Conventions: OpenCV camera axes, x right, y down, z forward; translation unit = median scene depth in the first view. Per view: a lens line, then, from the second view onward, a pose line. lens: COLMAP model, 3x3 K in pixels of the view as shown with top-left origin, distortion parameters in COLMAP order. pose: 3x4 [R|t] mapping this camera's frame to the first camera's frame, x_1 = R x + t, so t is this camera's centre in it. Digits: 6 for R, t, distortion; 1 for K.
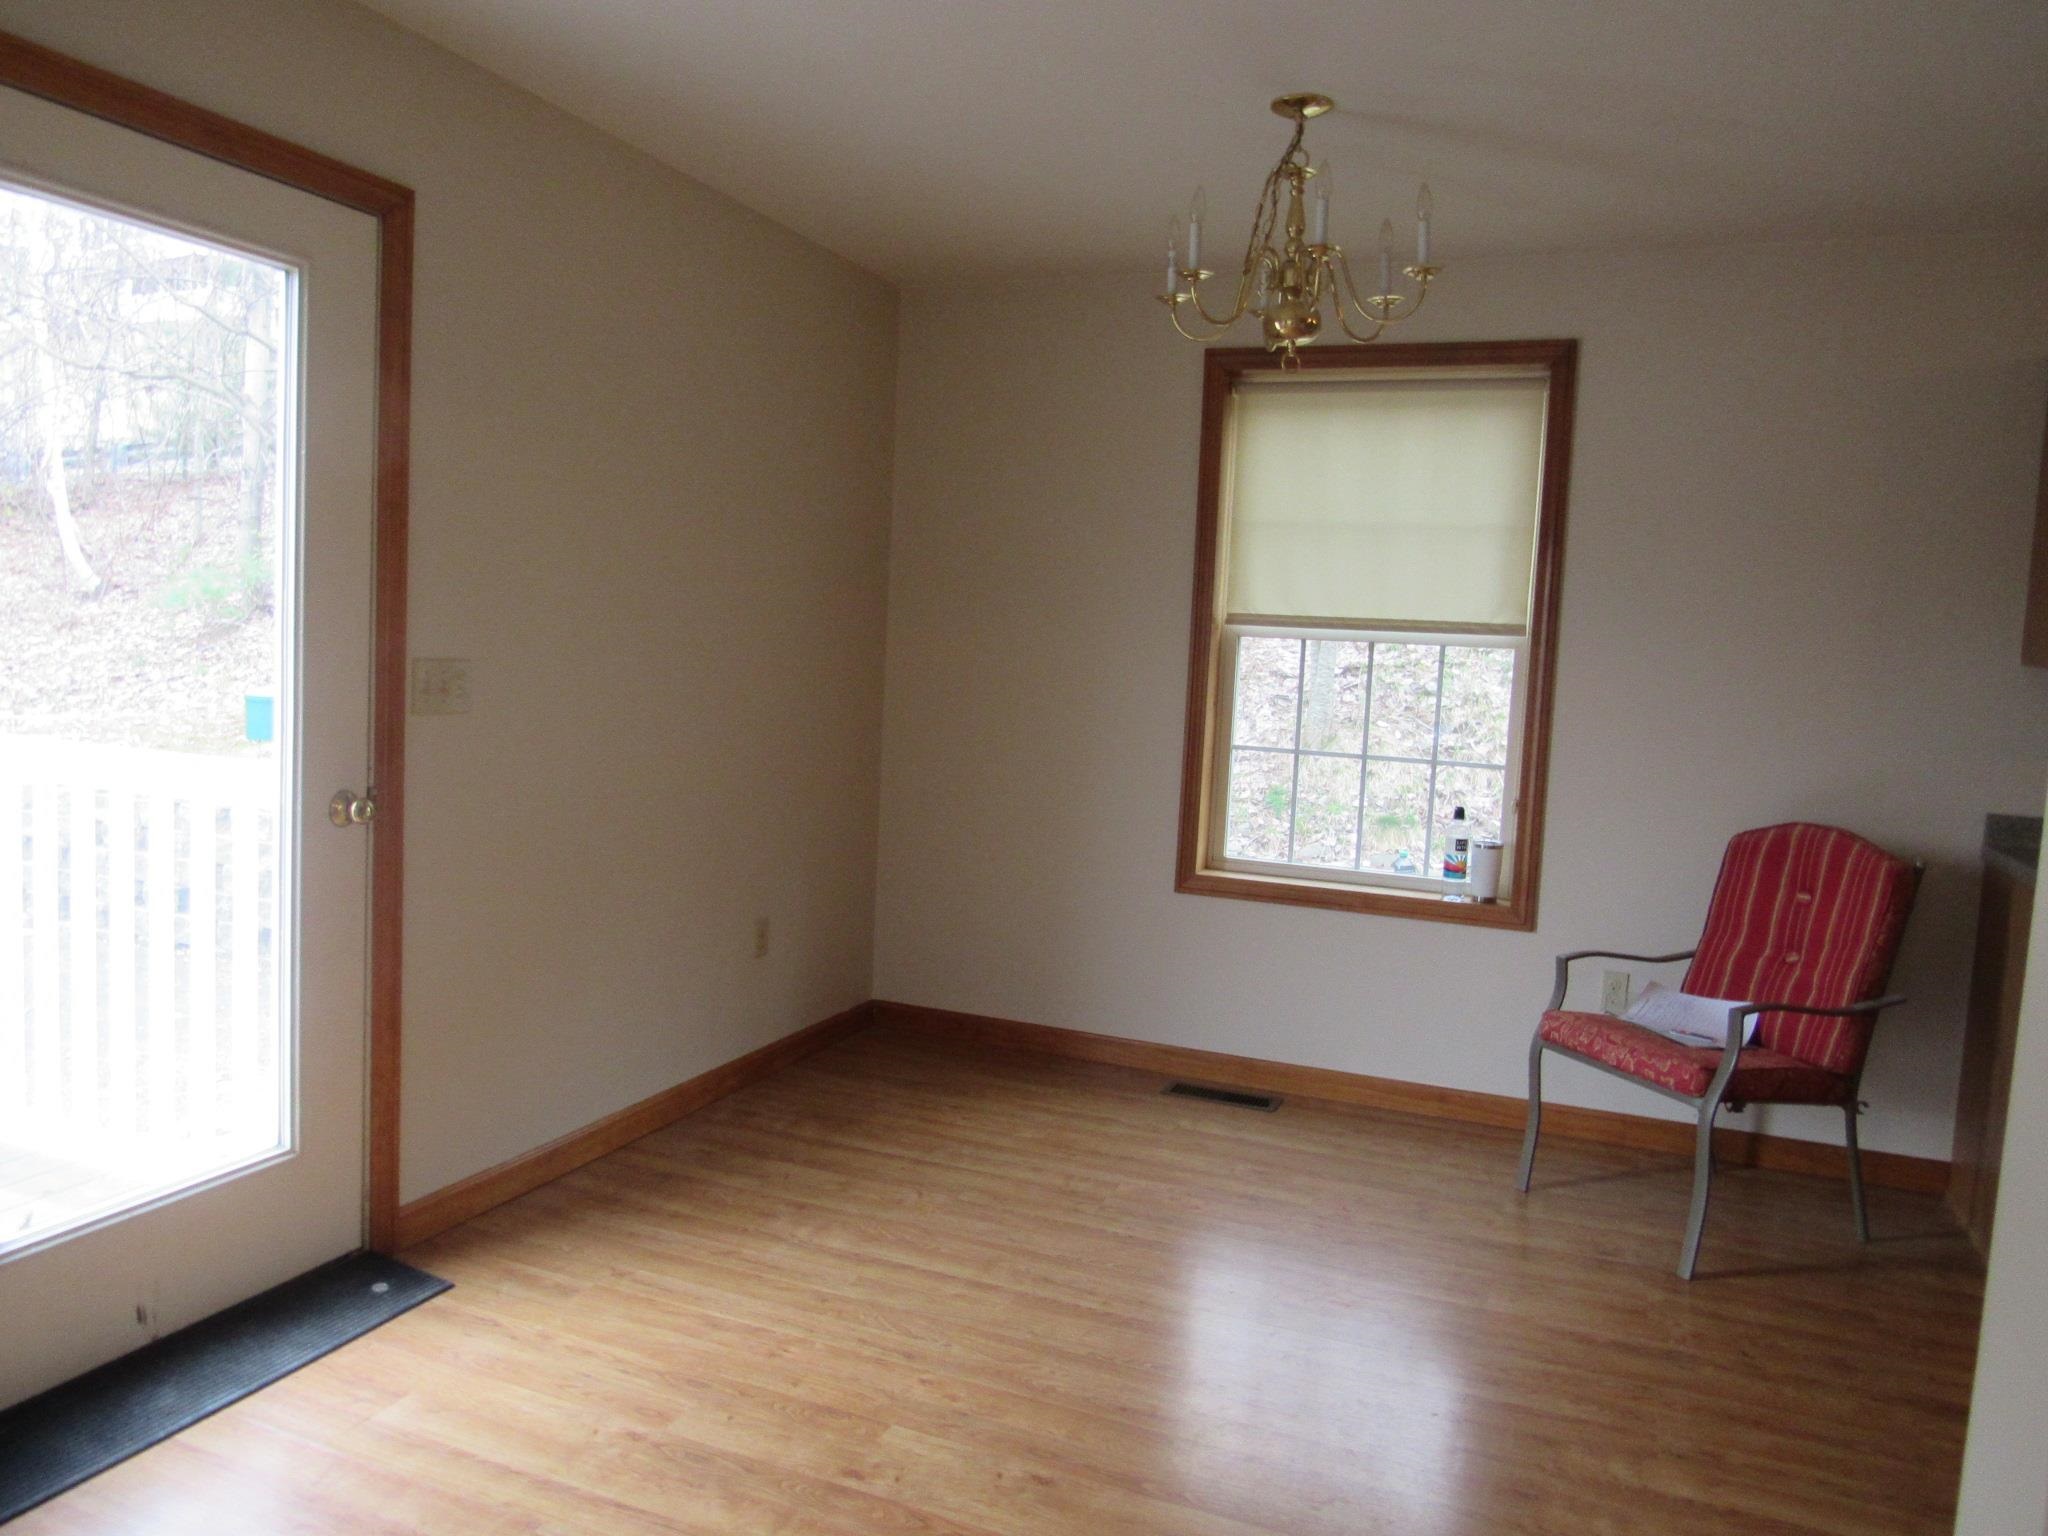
lens RADIAL K [[1461.7, 0, 1024.3], [0, 1461.7, 762.5], [0, 0, 1]] dist [-0.025882, 0.002587]
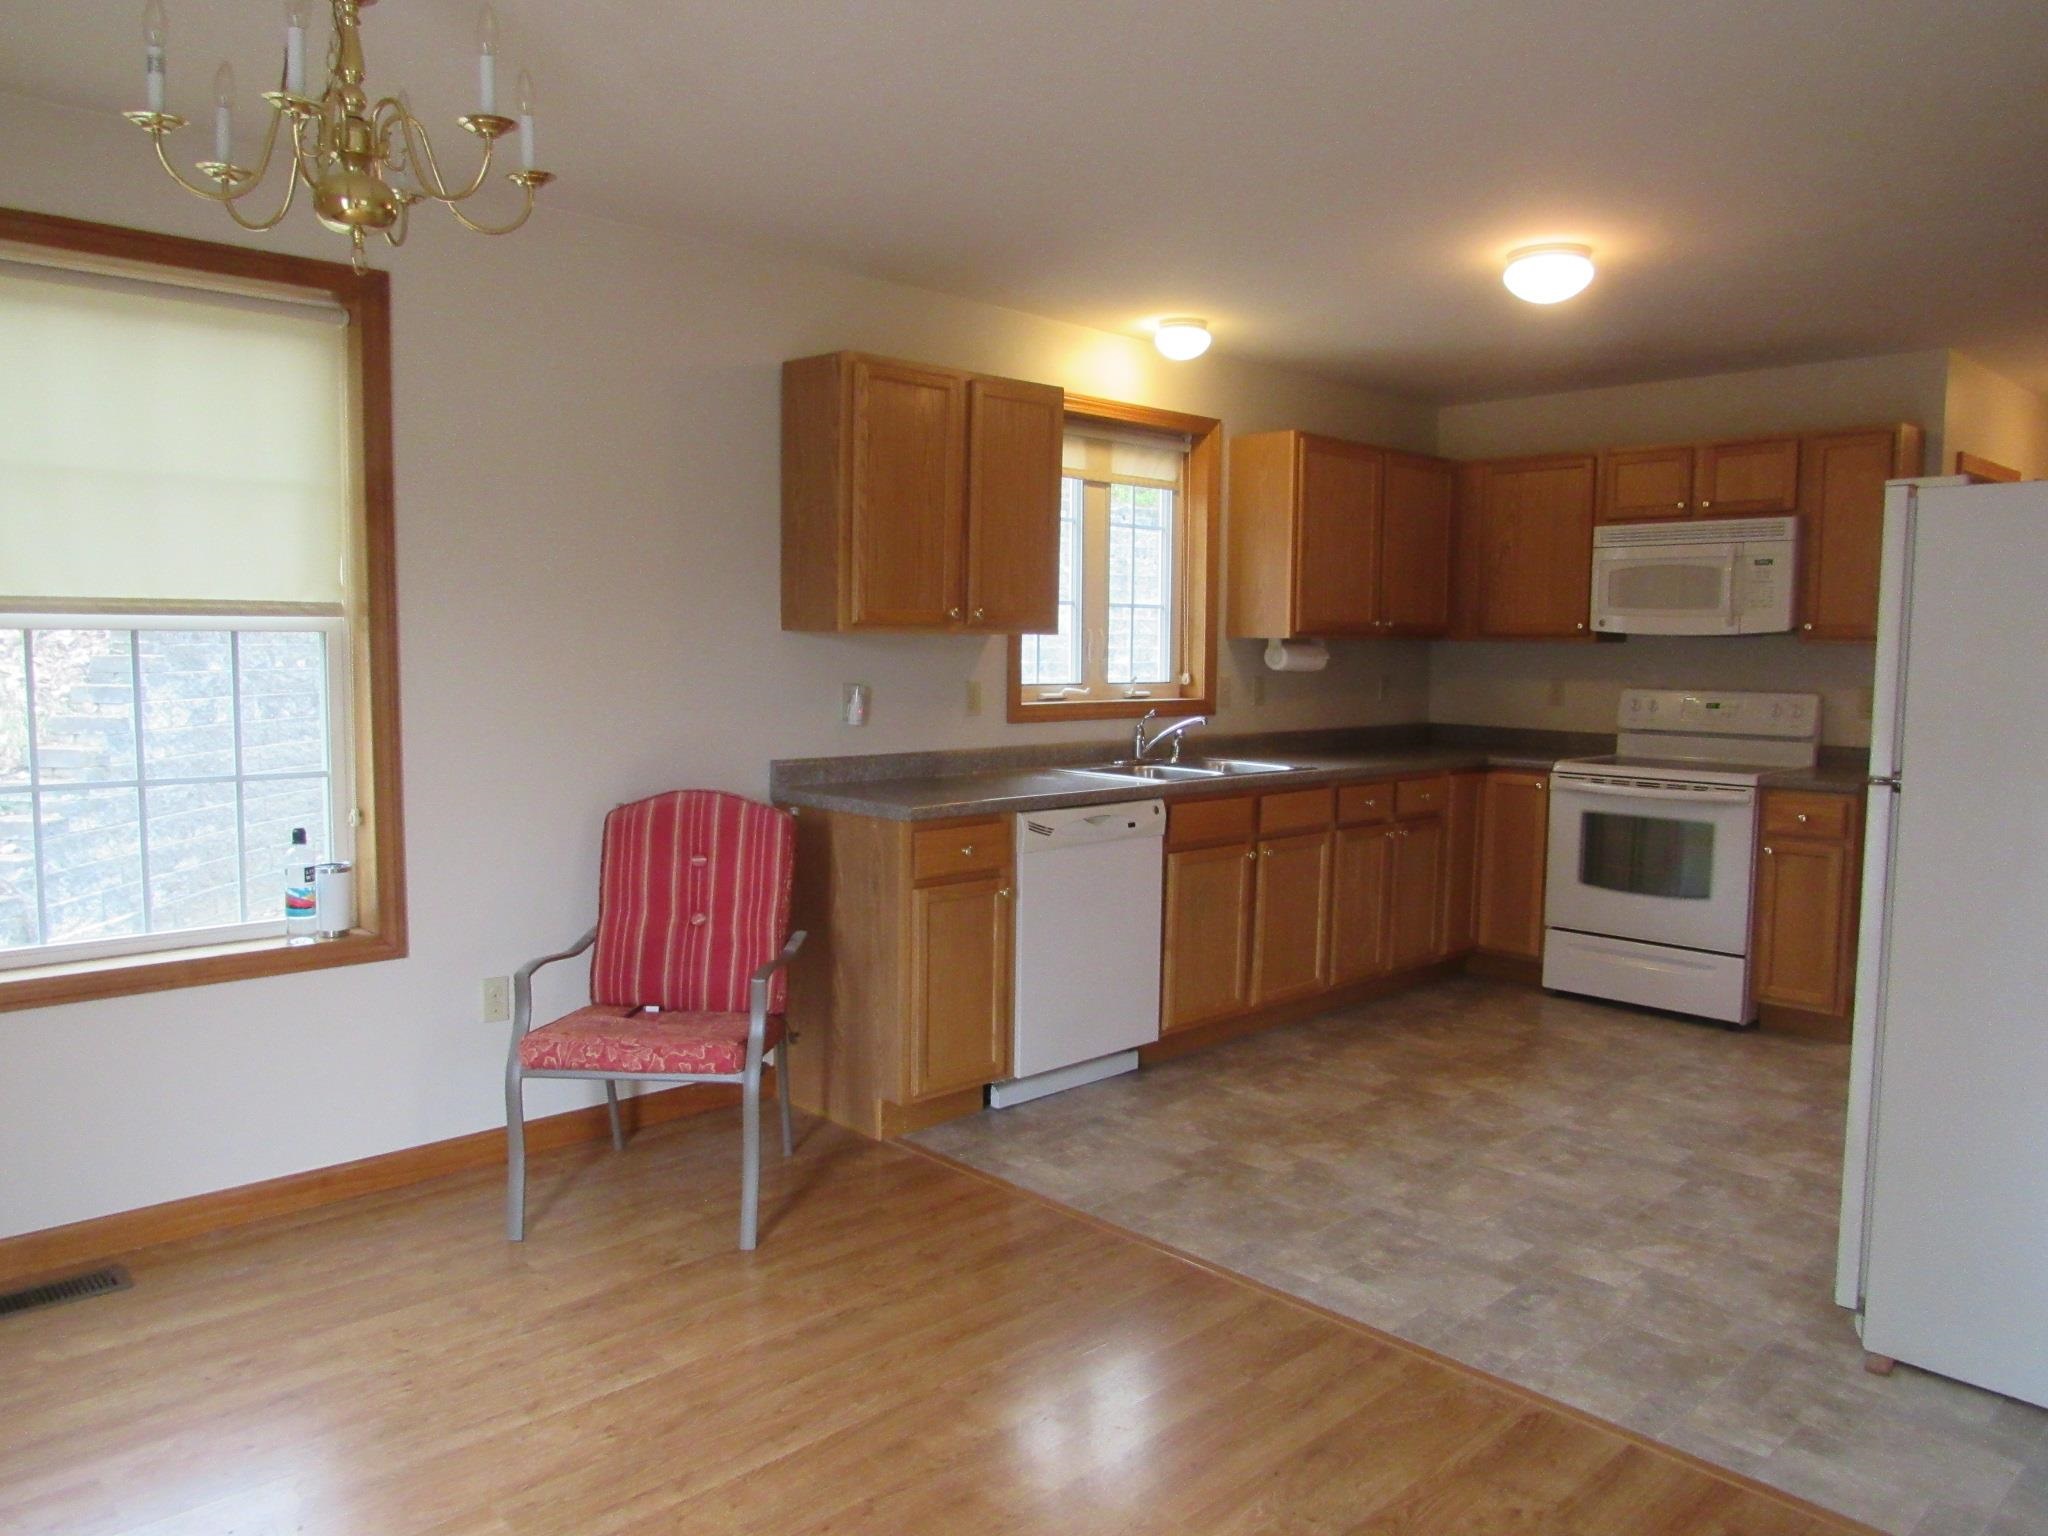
lens RADIAL K [[1450.0, 0, 1013.9], [0, 1450.0, 767.8], [0, 0, 1]] dist [-0.026818, -0.001418]
pose [[0.413131, -0.122307, 0.902421, -0.297187], [0.086962, 0.991710, 0.094597, -0.051295], [-0.906510, 0.039396, 0.420342, 0.341999]]
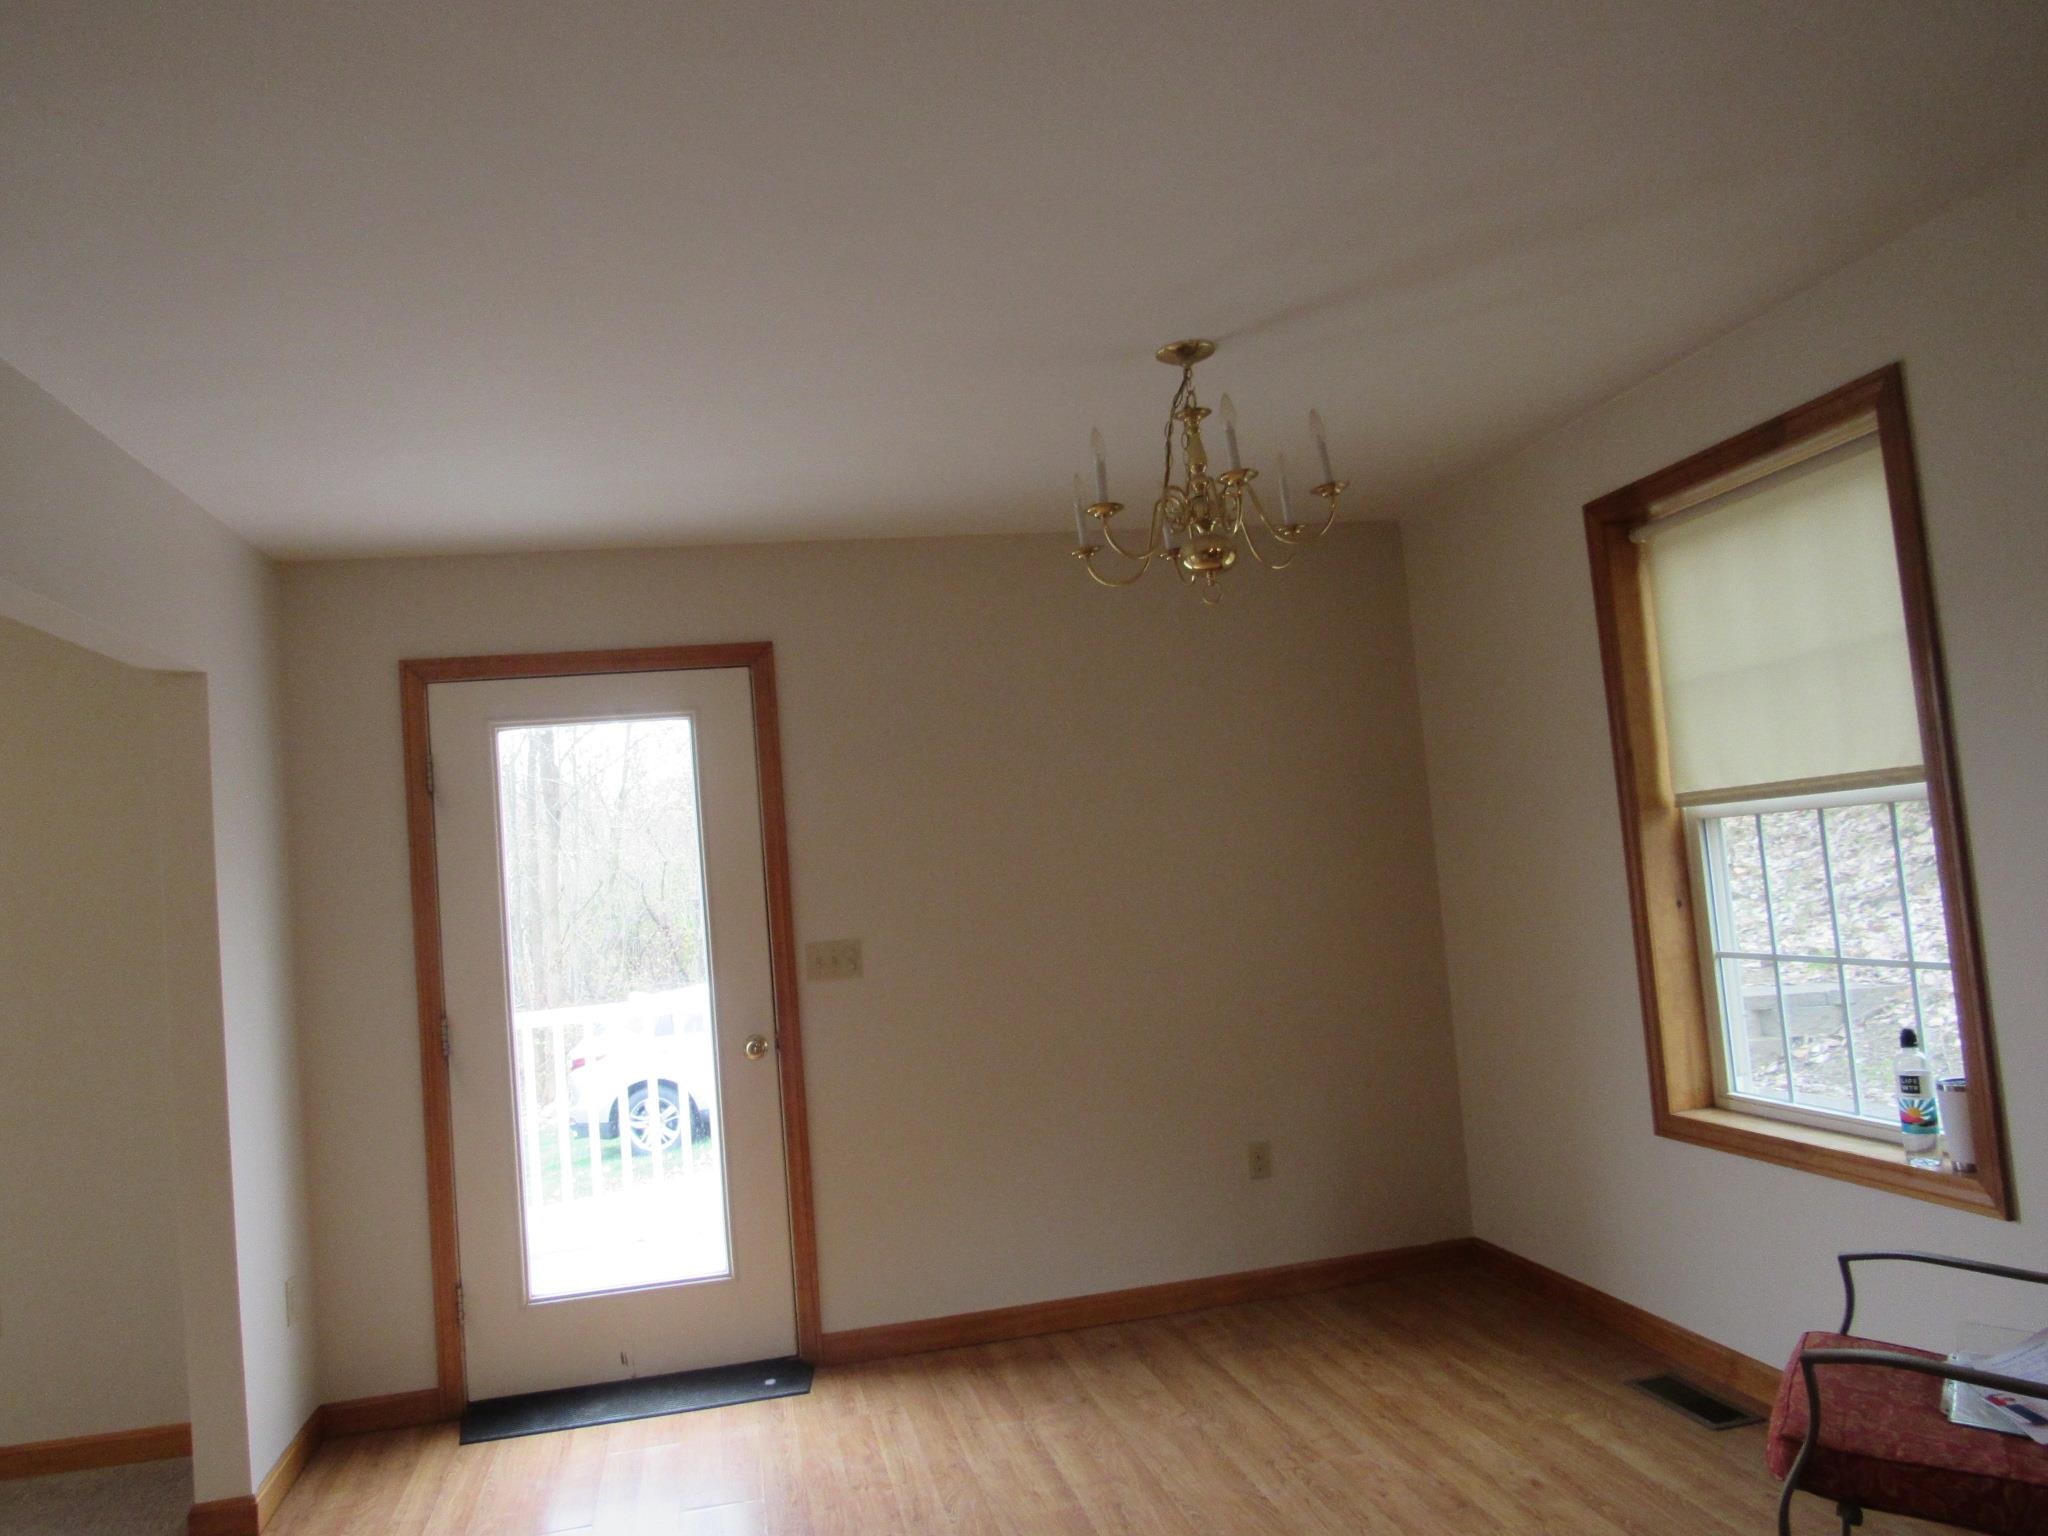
lens RADIAL K [[1464.6, 0, 1014.9], [0, 1464.6, 762.8], [0, 0, 1]] dist [-0.019914, 0.009333]
pose [[0.549549, -0.160005, -0.819997, 0.758170], [0.042402, 0.985566, -0.163895, 0.000475], [0.834385, 0.055298, 0.548401, 0.282228]]
